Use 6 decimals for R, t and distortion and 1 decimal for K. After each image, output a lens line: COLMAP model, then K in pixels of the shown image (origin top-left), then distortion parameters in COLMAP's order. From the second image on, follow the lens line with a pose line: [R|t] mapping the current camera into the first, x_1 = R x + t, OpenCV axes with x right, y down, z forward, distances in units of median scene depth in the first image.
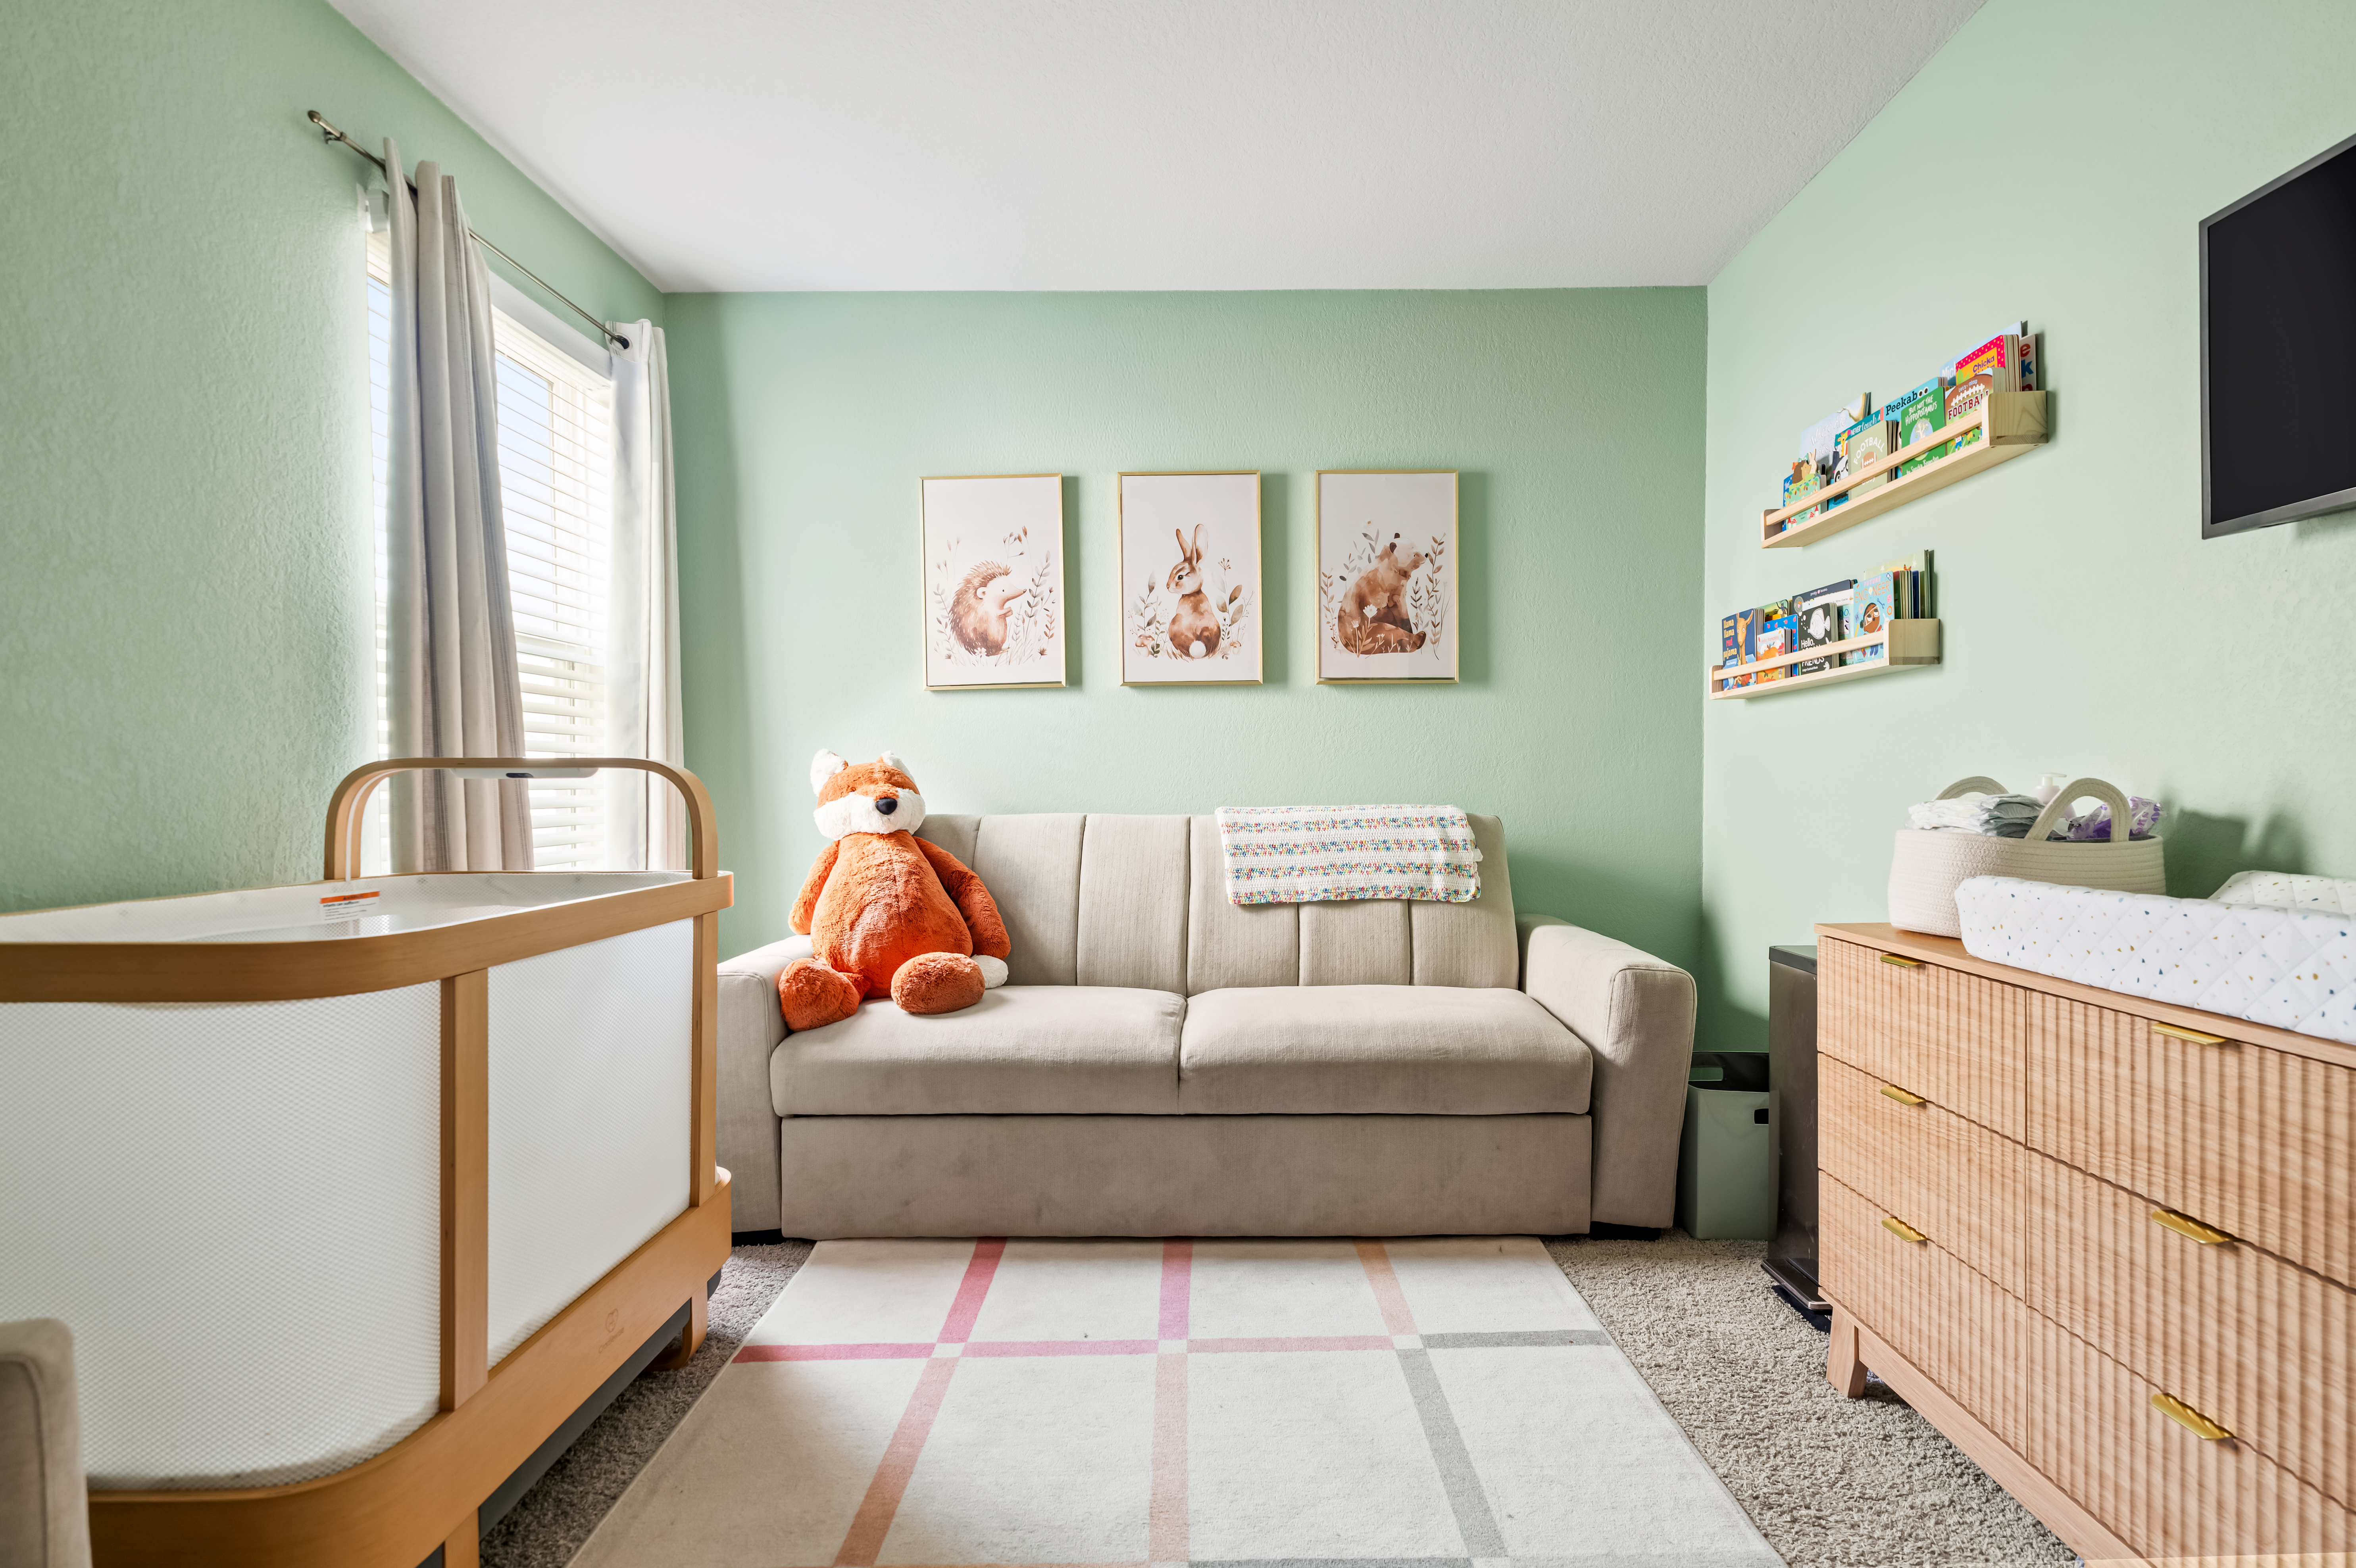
lens RADIAL K [[1101.6, 0, 1183.6], [0, 1101.6, 809.4], [0, 0, 1]] dist [-0.002585, 0.000234]
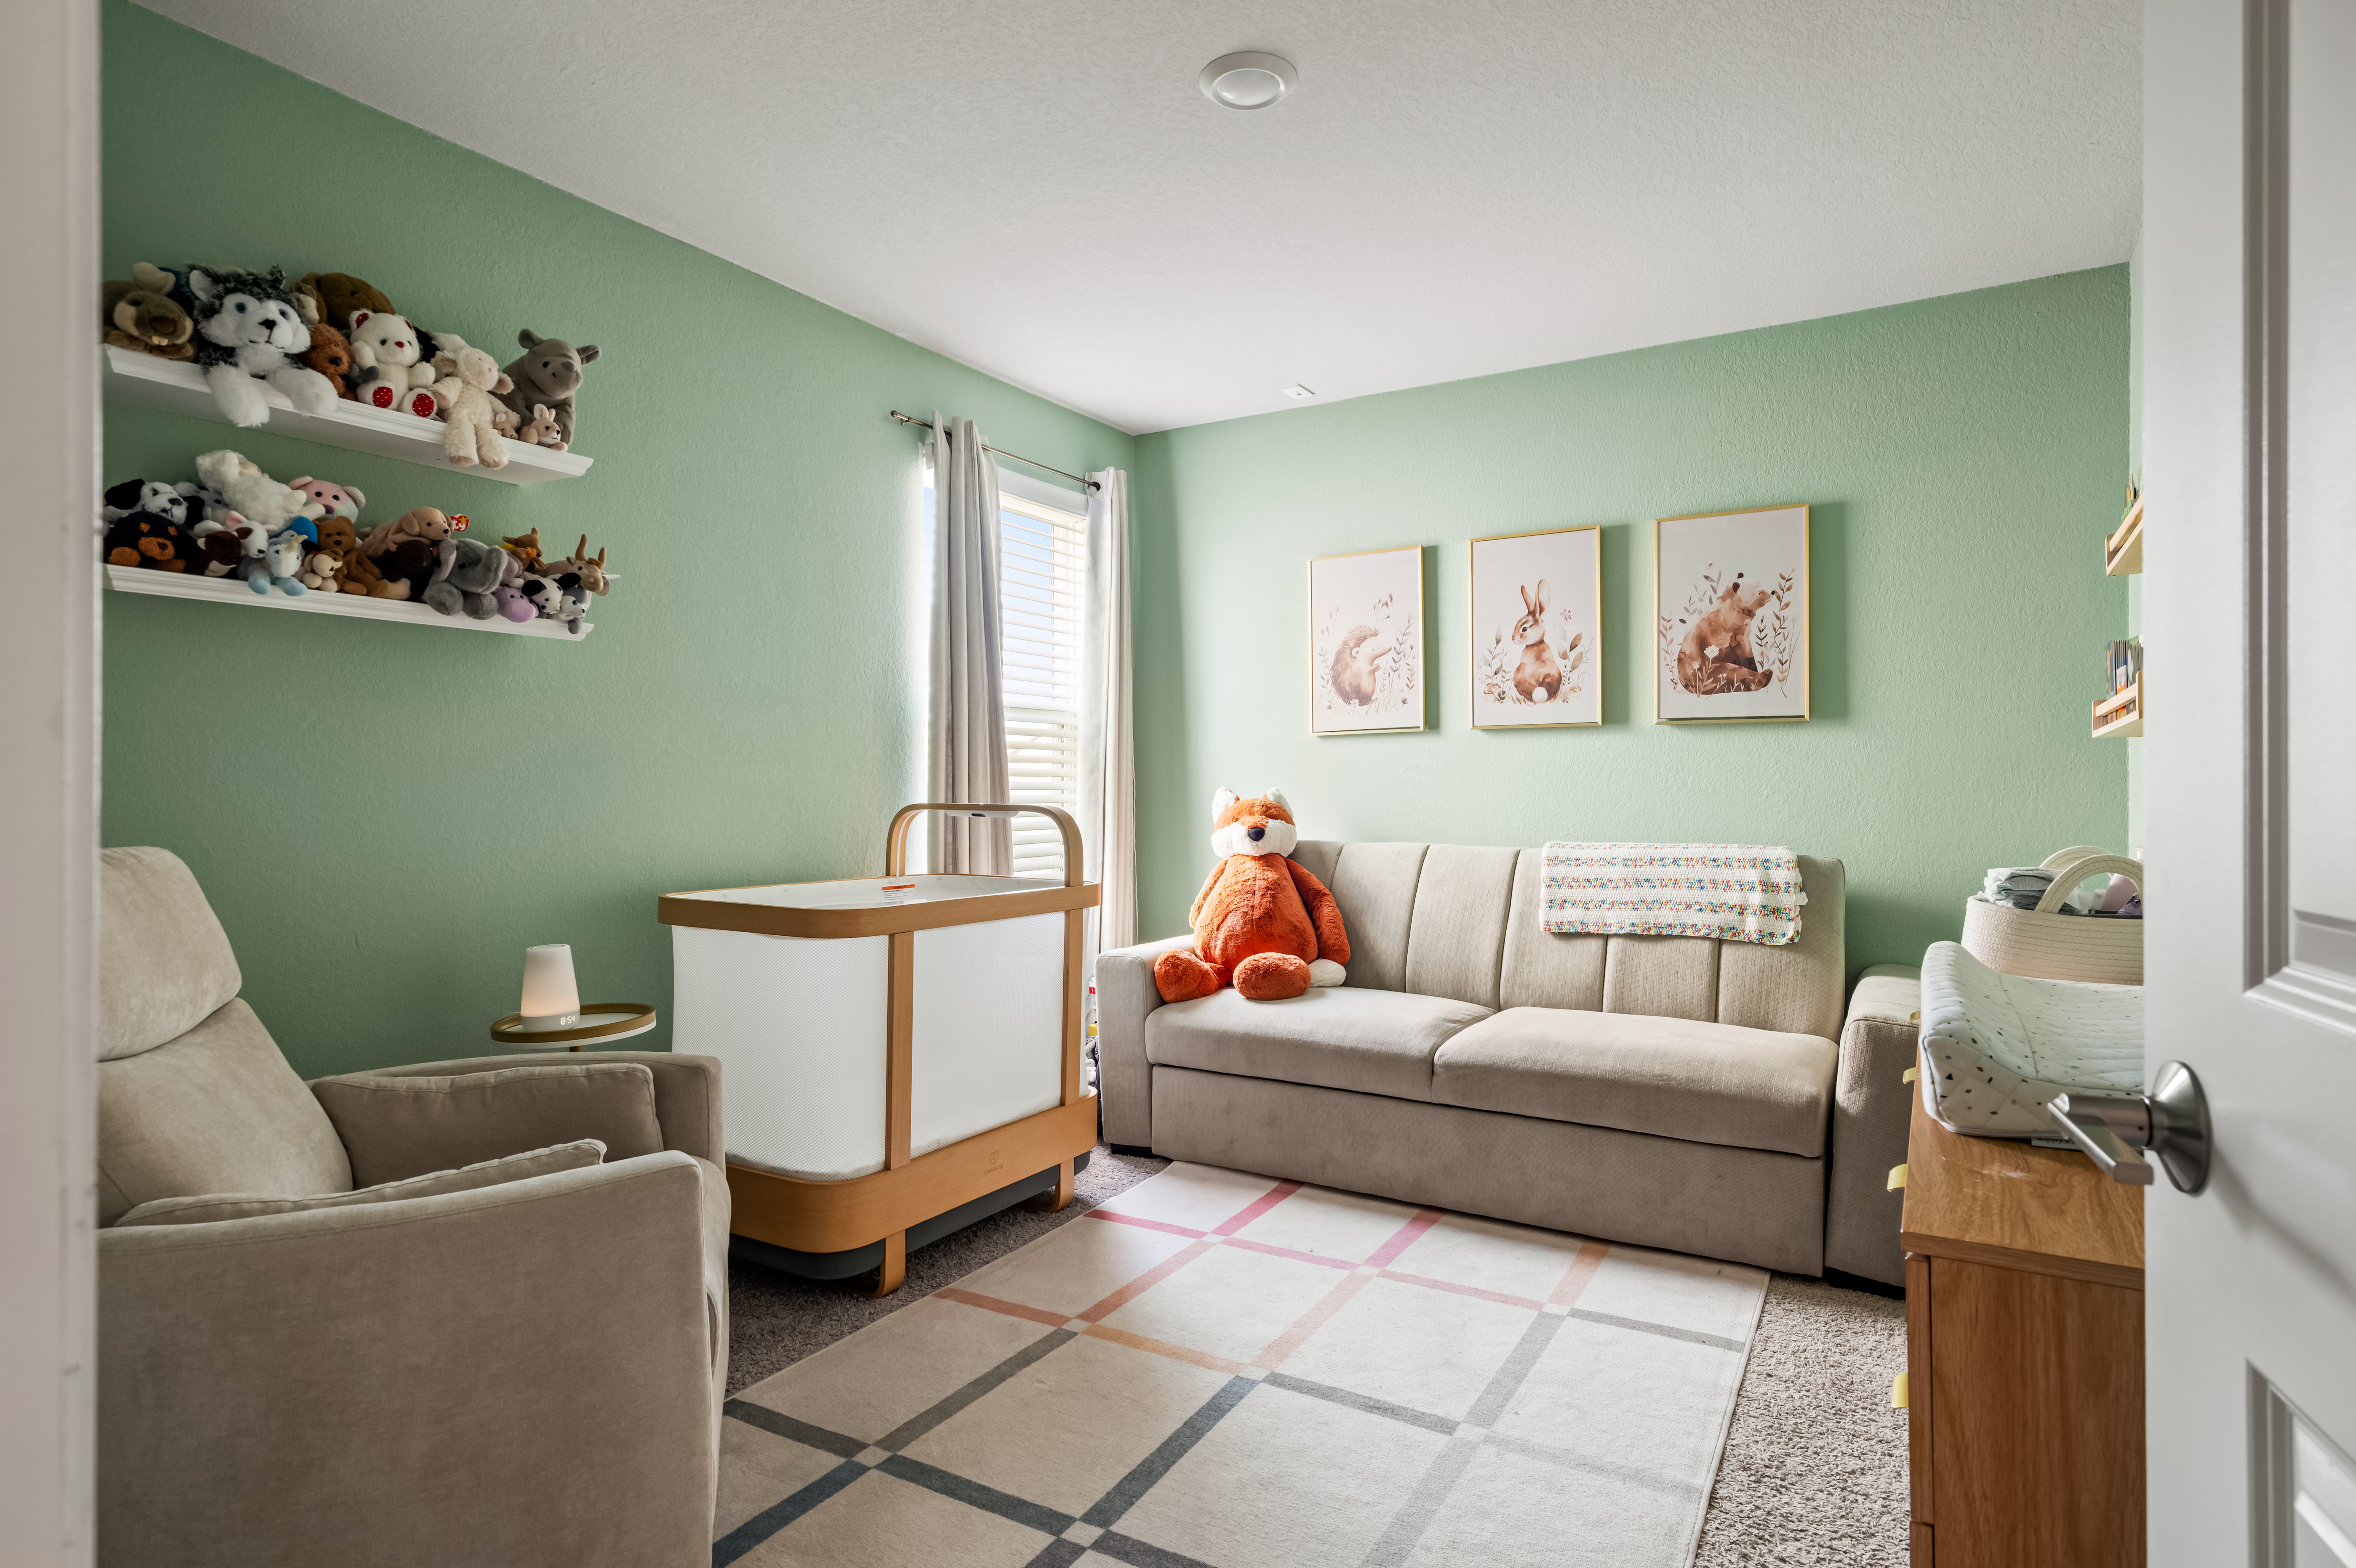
lens RADIAL K [[1234.8, 0, 1178.0], [0, 1234.8, 784.0], [0, 0, 1]] dist [0.000996, 0.000357]
pose [[0.855350, 0.005943, -0.518017, 0.394164], [-0.017564, 0.999692, -0.017531, -0.034832], [0.517753, 0.024093, 0.855191, -0.258375]]
